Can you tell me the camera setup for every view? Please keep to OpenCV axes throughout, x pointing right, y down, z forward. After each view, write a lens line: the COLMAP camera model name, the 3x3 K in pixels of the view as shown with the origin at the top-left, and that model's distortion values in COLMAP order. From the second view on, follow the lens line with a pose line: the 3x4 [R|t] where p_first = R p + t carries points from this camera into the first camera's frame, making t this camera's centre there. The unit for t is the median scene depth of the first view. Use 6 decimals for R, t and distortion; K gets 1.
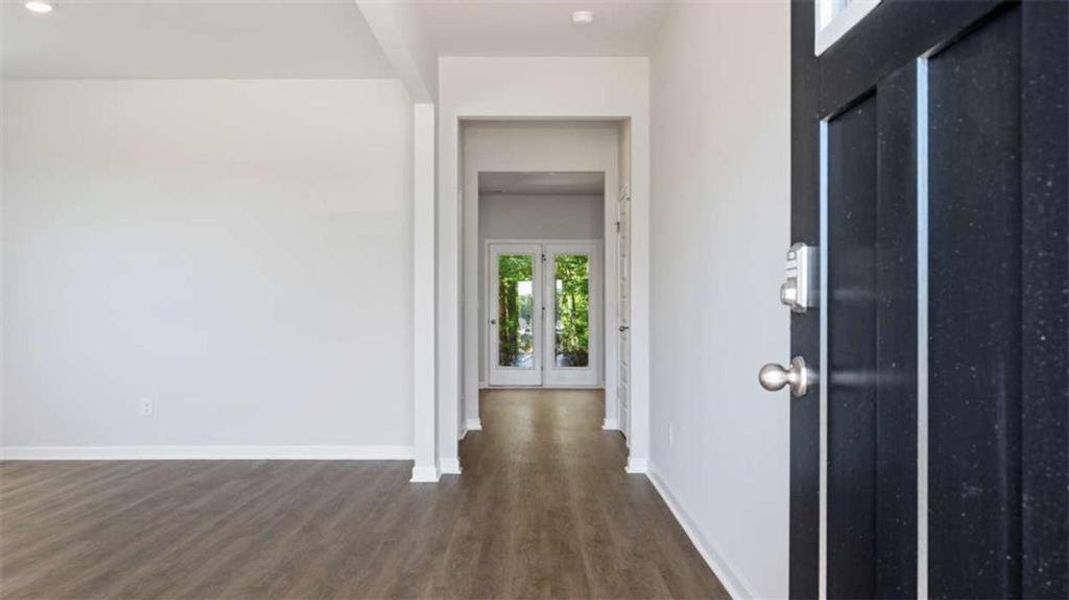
lens RADIAL K [[943.4, 0, 536.0], [0, 943.4, 301.8], [0, 0, 1]] dist [0.001519, -0.008703]
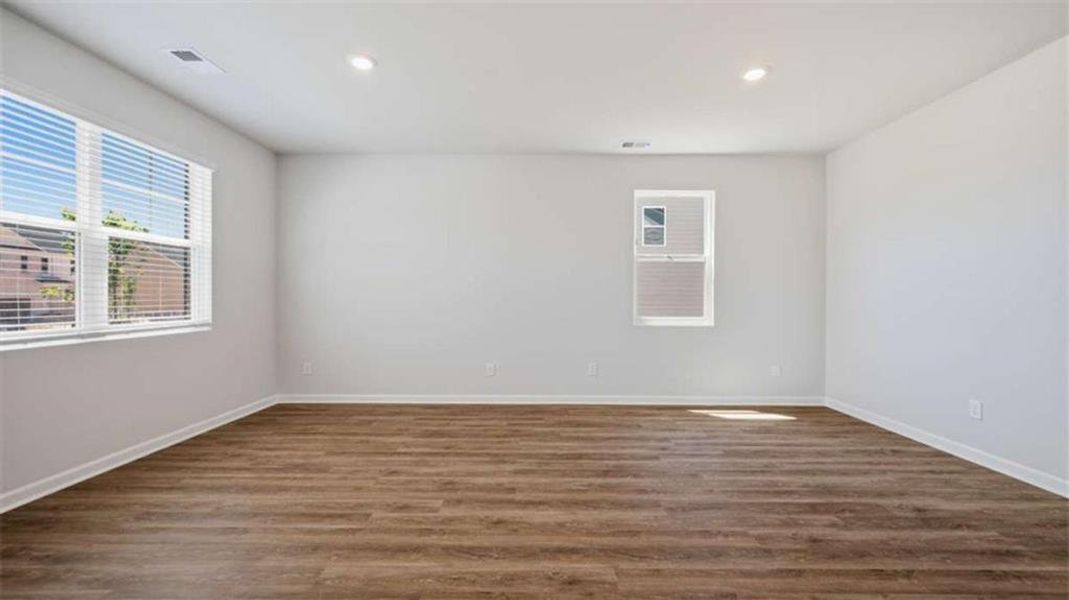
lens RADIAL K [[423.2, 0, 540.9], [0, 423.2, 299.2], [0, 0, 1]] dist [-0.000010, -0.000212]
pose [[0.001684, 0.006643, -0.999977, 0.049133], [0.006732, 0.999955, 0.006654, -0.016844], [0.999976, -0.006743, 0.001639, 0.845921]]
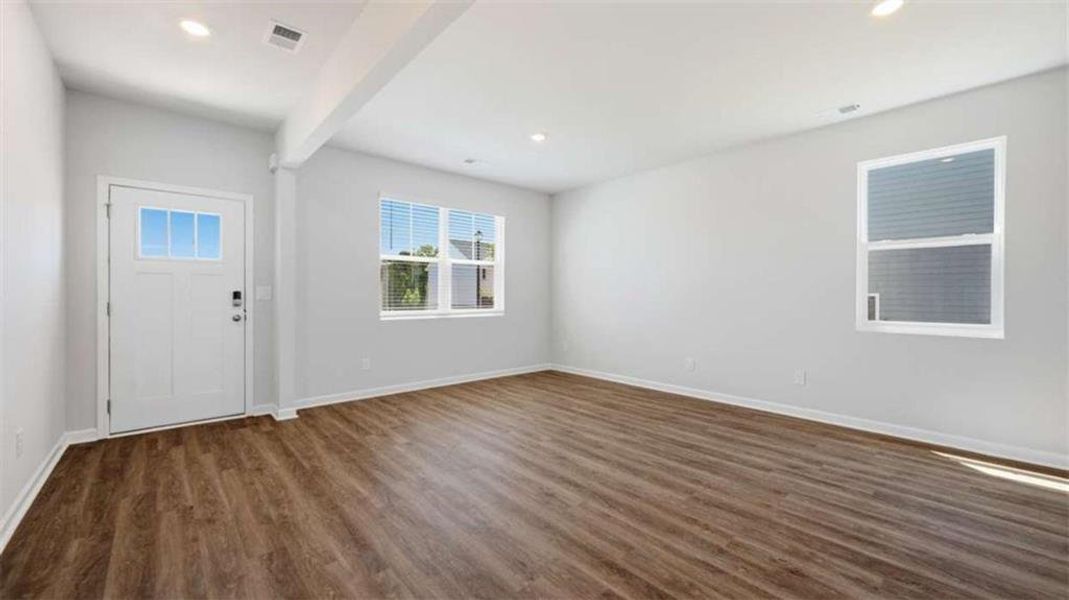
lens RADIAL K [[423.2, 0, 535.4], [0, 423.2, 298.2], [0, 0, 1]] dist [-0.000010, -0.000212]
pose [[-0.743586, 0.005793, -0.668615, 0.045730], [0.005063, 0.999983, 0.003033, -0.014412], [0.668621, -0.001130, -0.743602, 1.285678]]
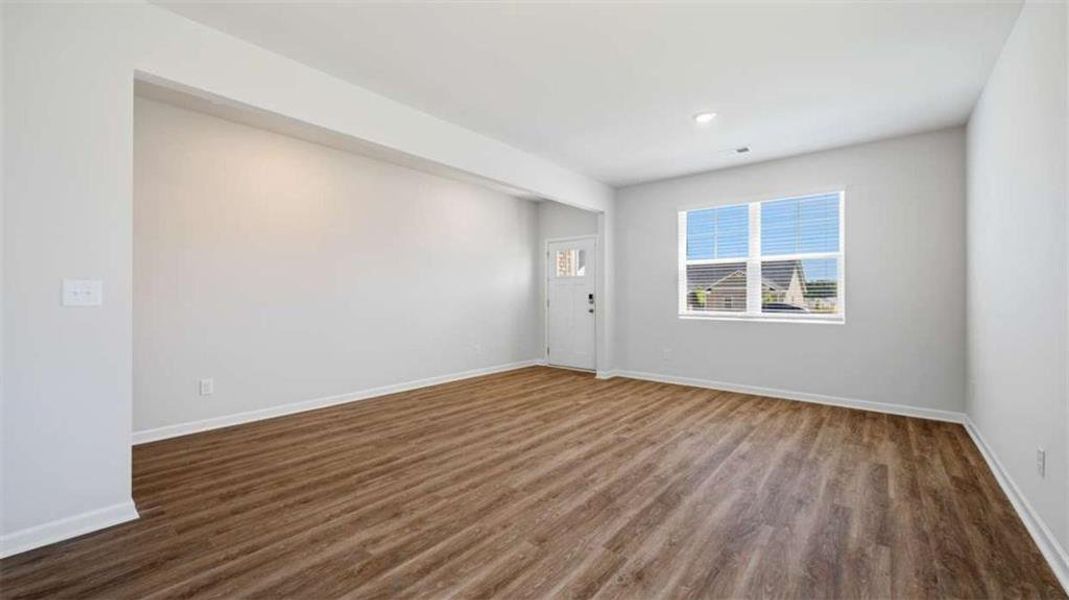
lens RADIAL K [[423.2, 0, 543.0], [0, 423.2, 295.6], [0, 0, 1]] dist [-0.000010, -0.000212]
pose [[-0.776813, 0.001108, 0.629730, -0.885383], [-0.005661, 0.999946, -0.008741, -0.010860], [-0.629706, -0.010355, -0.776765, 1.440805]]
